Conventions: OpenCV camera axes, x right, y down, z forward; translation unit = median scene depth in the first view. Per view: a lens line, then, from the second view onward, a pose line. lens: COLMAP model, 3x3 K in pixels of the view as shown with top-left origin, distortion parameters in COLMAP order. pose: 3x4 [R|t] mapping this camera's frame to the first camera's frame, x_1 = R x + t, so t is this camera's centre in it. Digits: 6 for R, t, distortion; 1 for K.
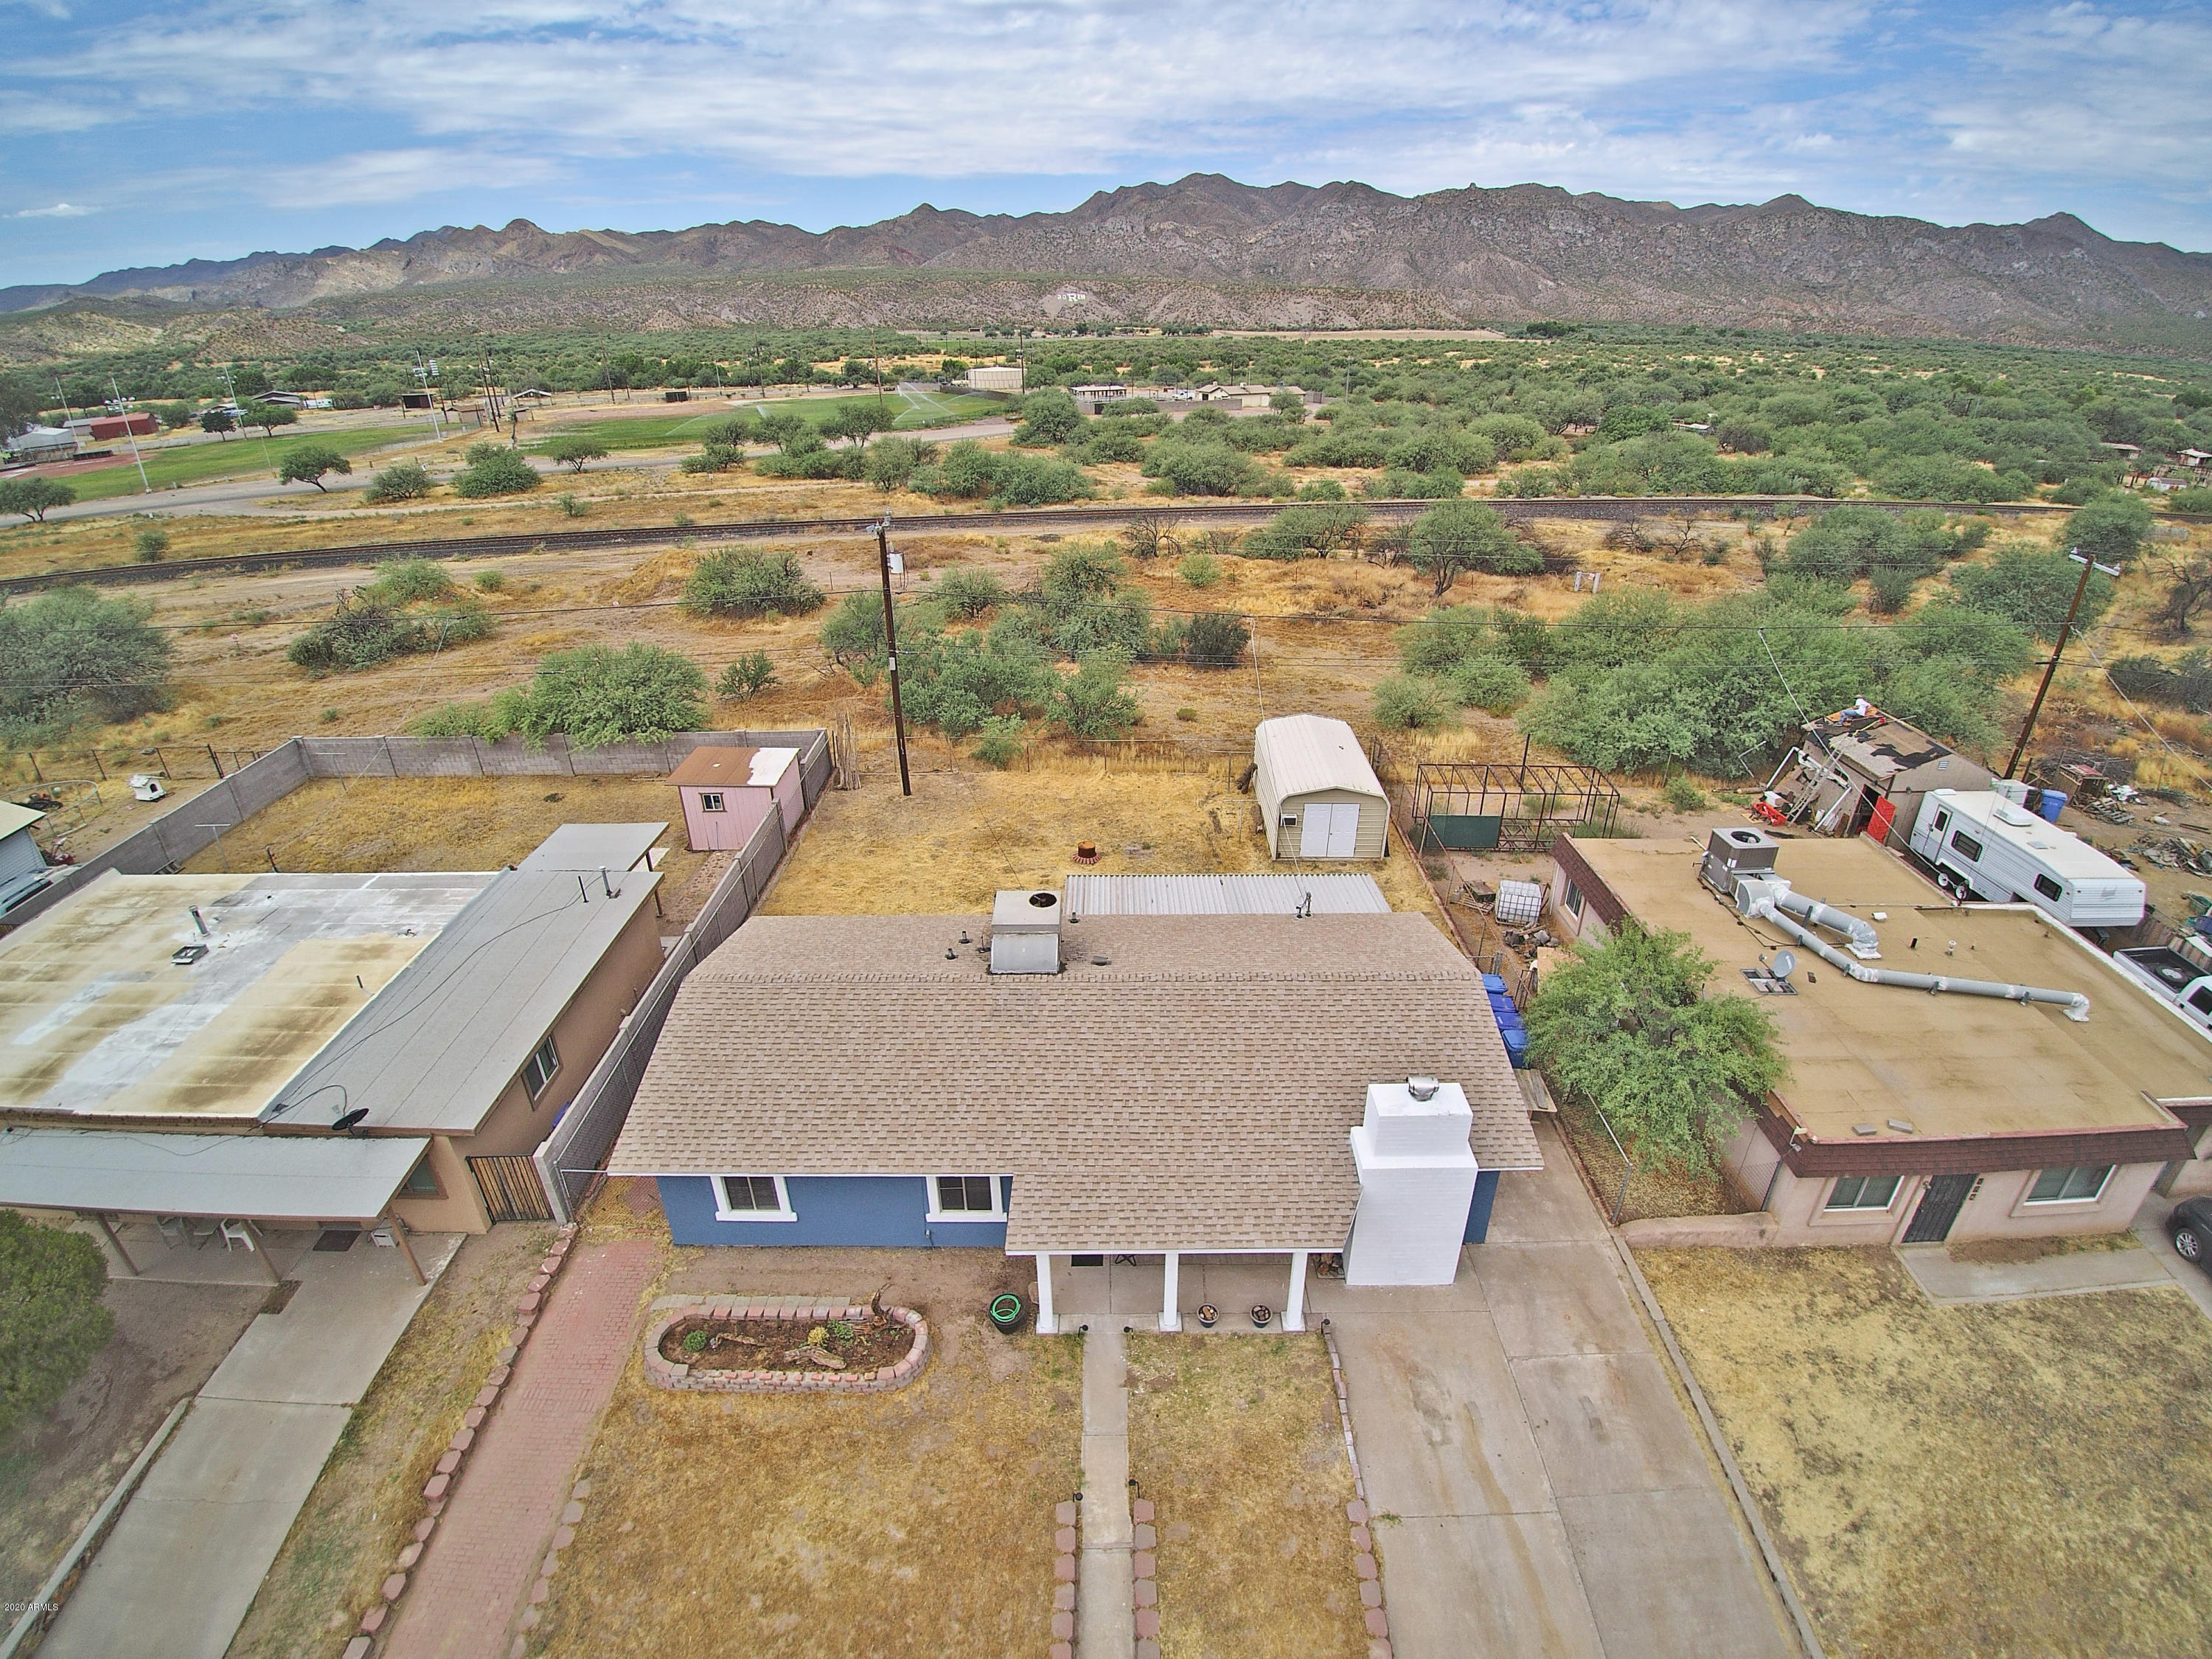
lens RADIAL K [[1016.5, 0, 1118.4], [0, 1016.5, 814.5], [0, 0, 1]] dist [-0.026444, -0.019199]
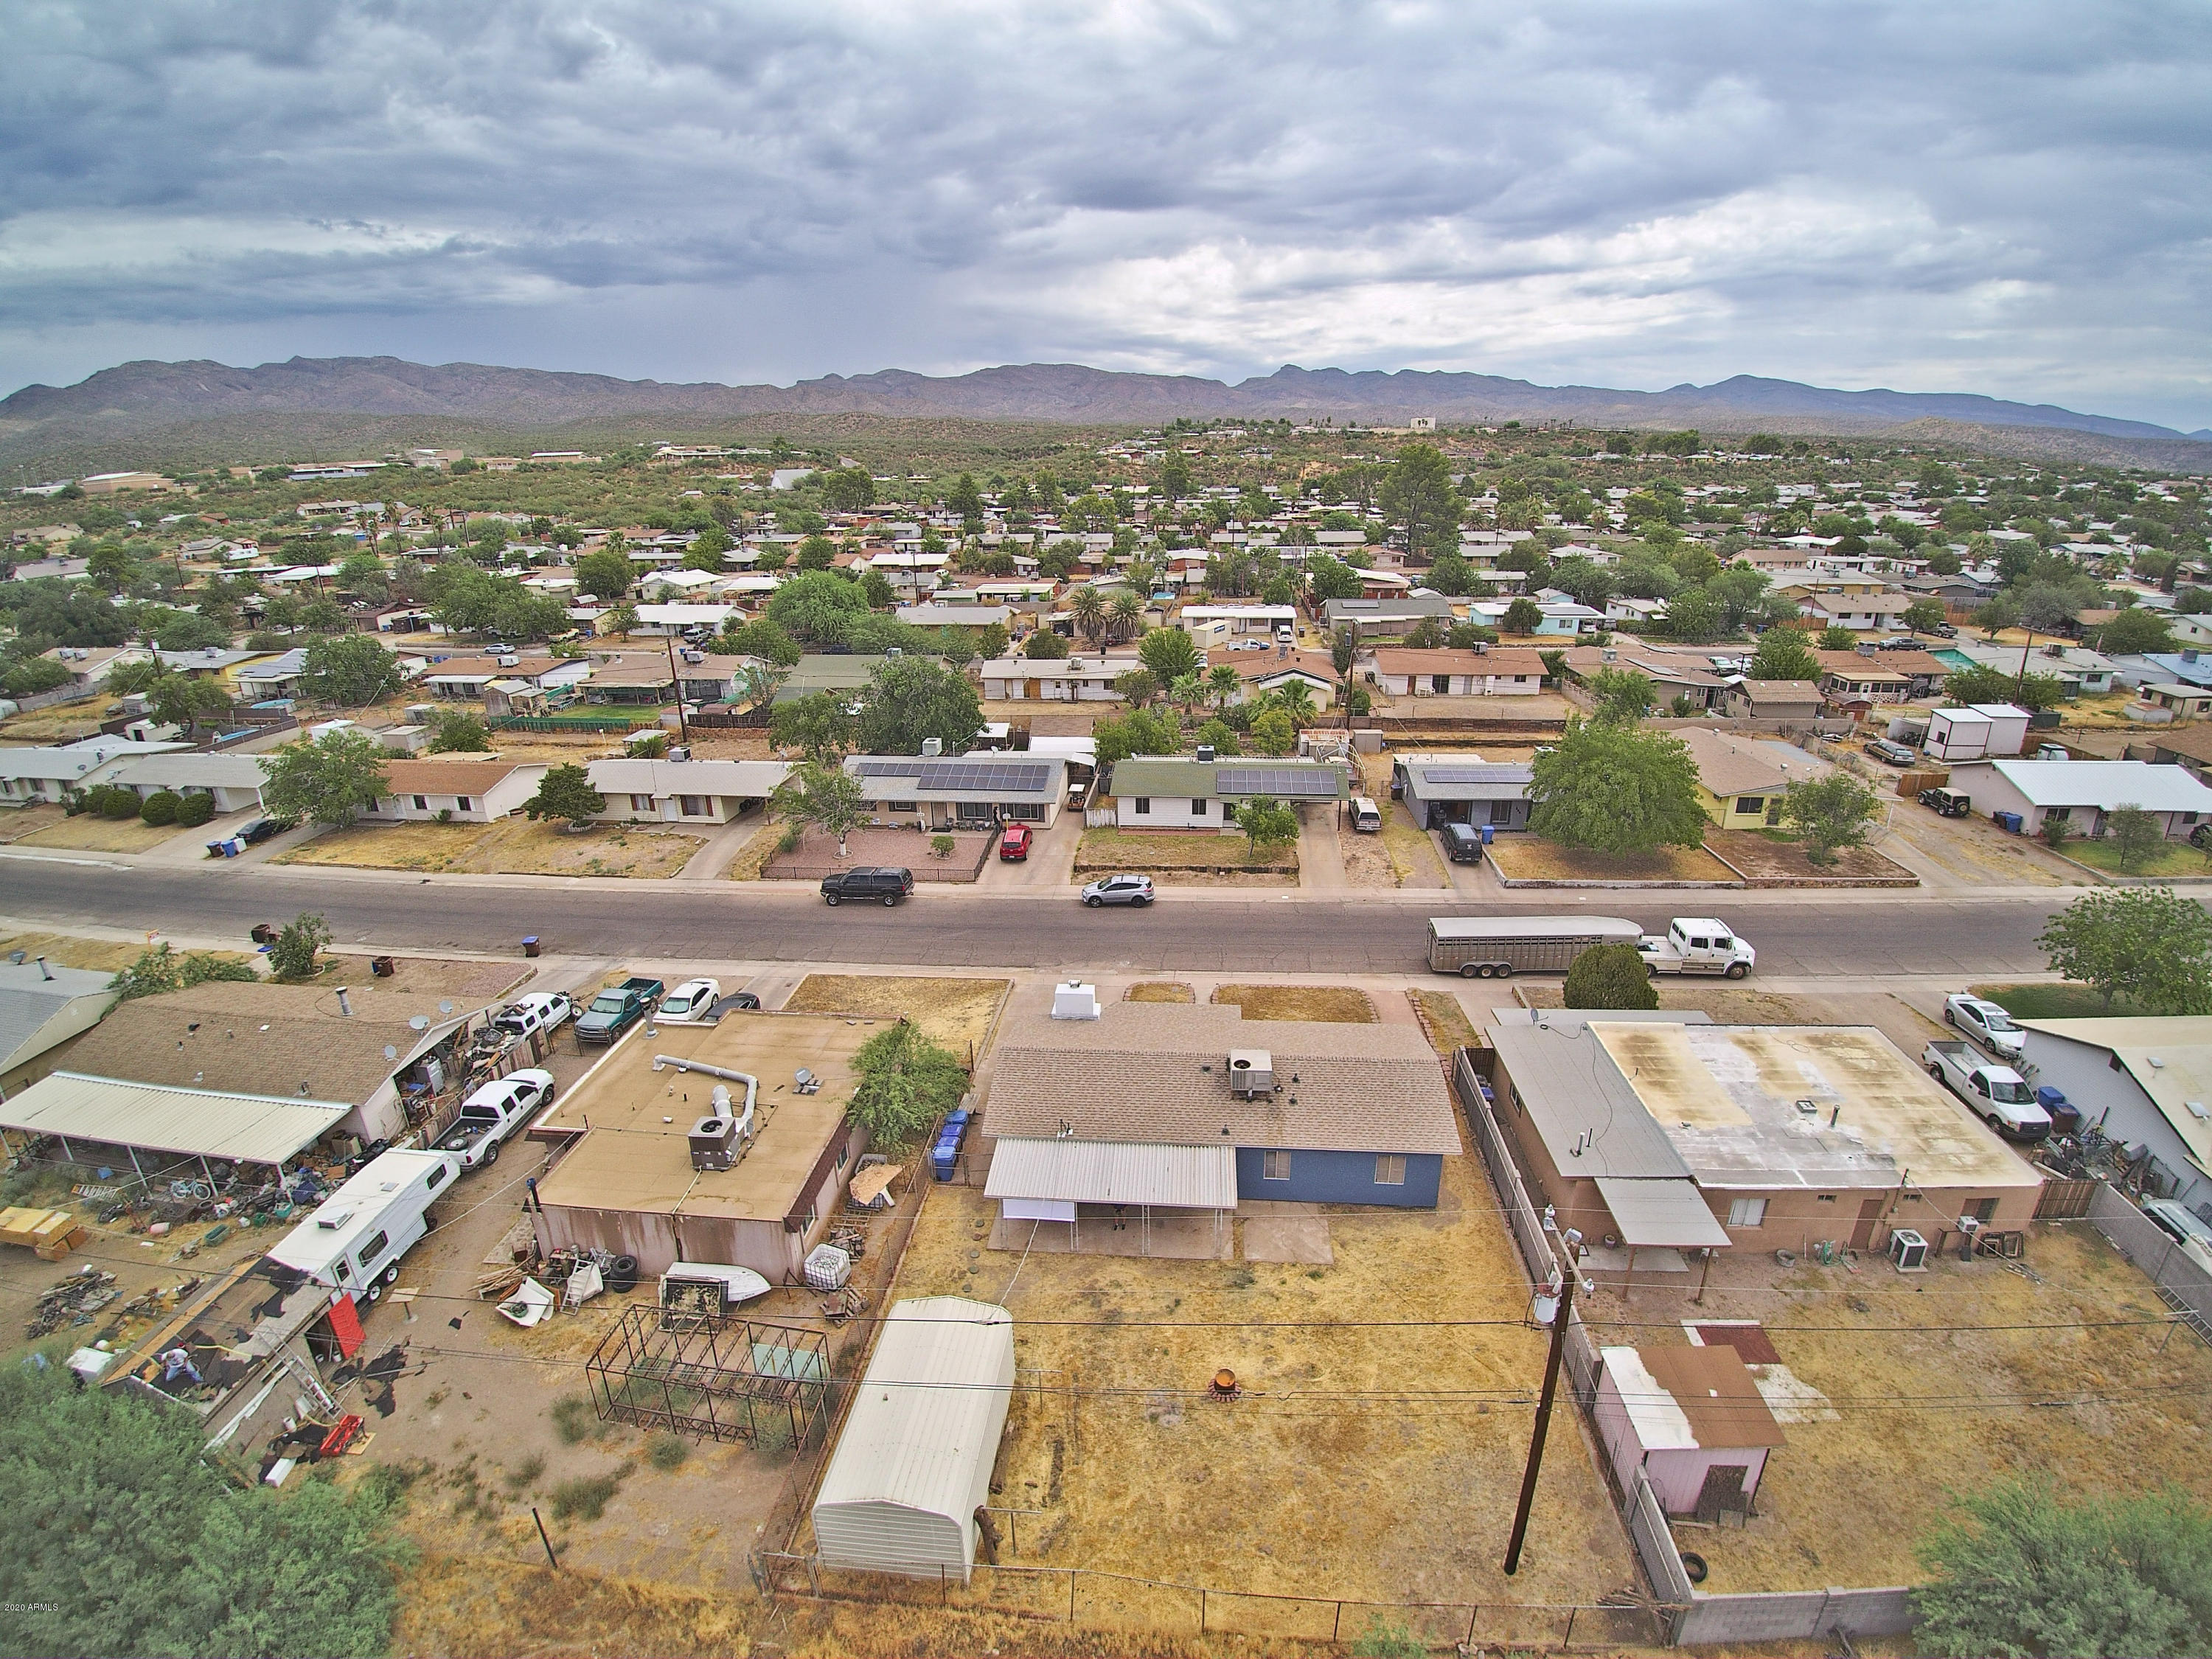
lens RADIAL K [[1013.8, 0, 1118.4], [0, 1013.8, 812.0], [0, 0, 1]] dist [-0.029310, -0.017567]
pose [[-0.996037, -0.009873, 0.088395, -0.011107], [0.056404, 0.698317, 0.713563, -0.940684], [-0.068773, 0.715720, -0.694992, 1.273771]]
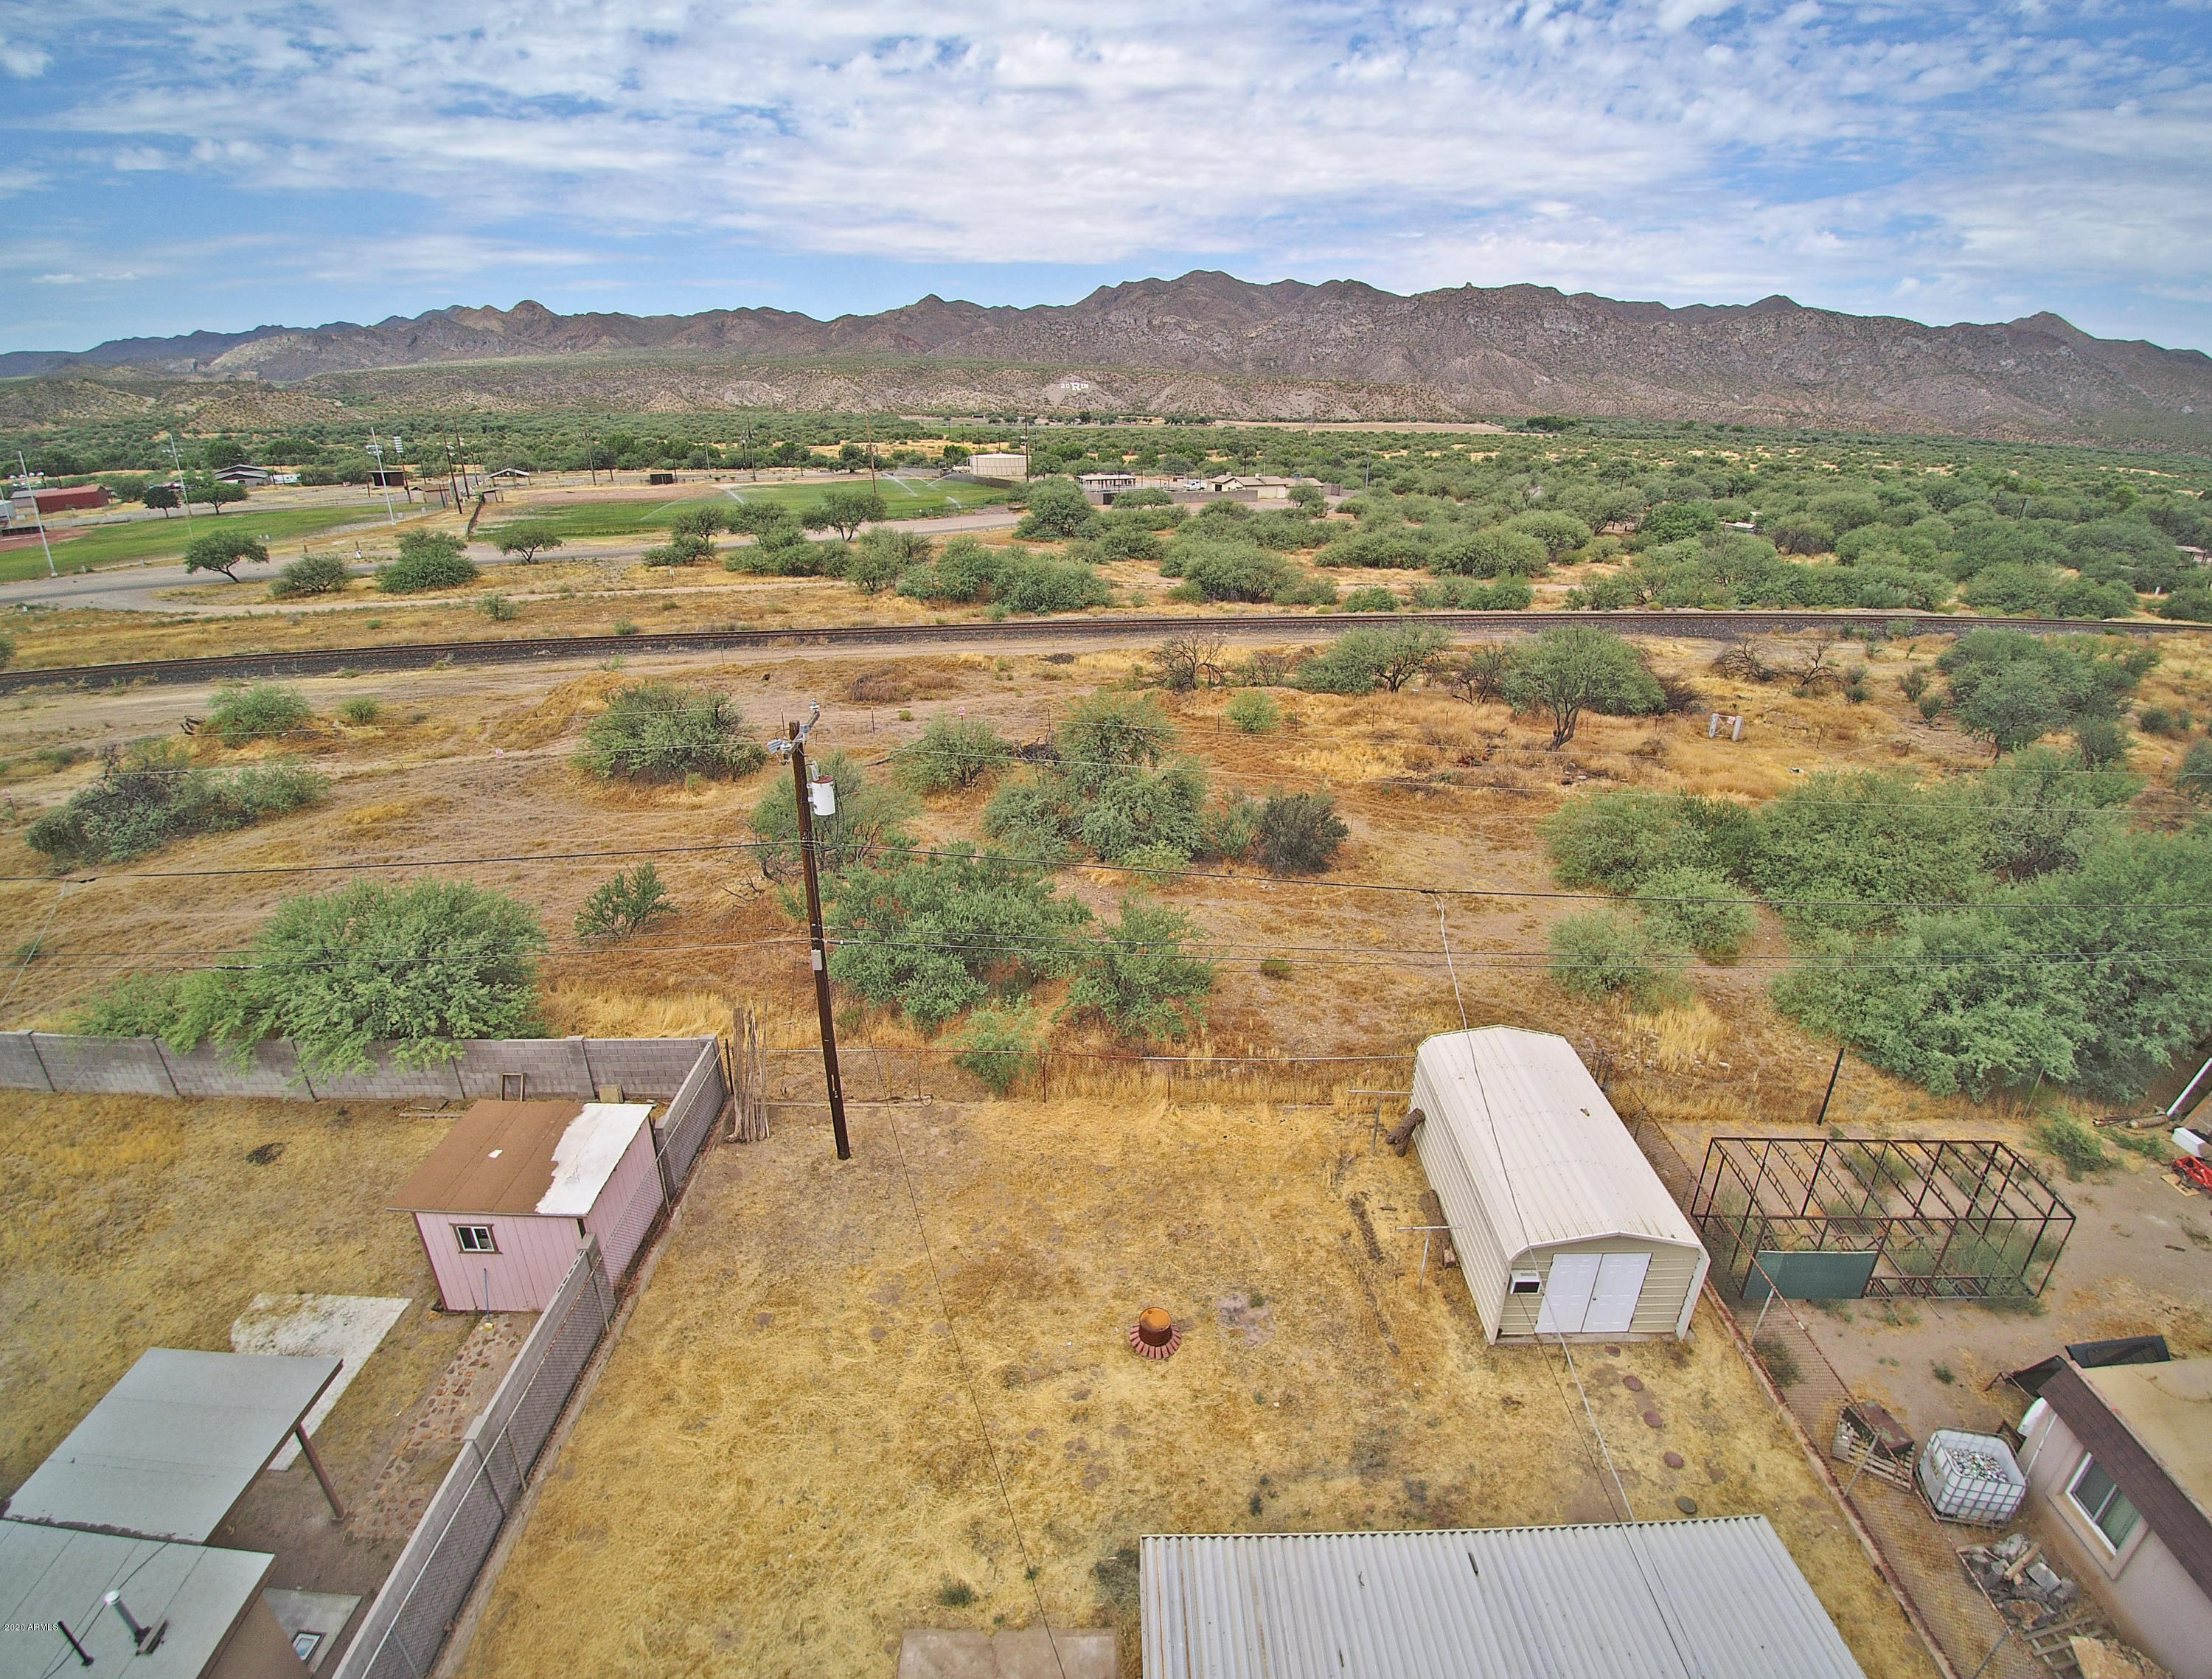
lens RADIAL K [[1029.3, 0, 1132.8], [0, 1029.3, 816.6], [0, 0, 1]] dist [-0.025923, -0.020666]
pose [[0.999828, 0.008910, 0.016294, -0.055577], [-0.007623, 0.996967, -0.077455, -0.201265], [-0.016935, 0.077318, 0.996863, 0.433594]]
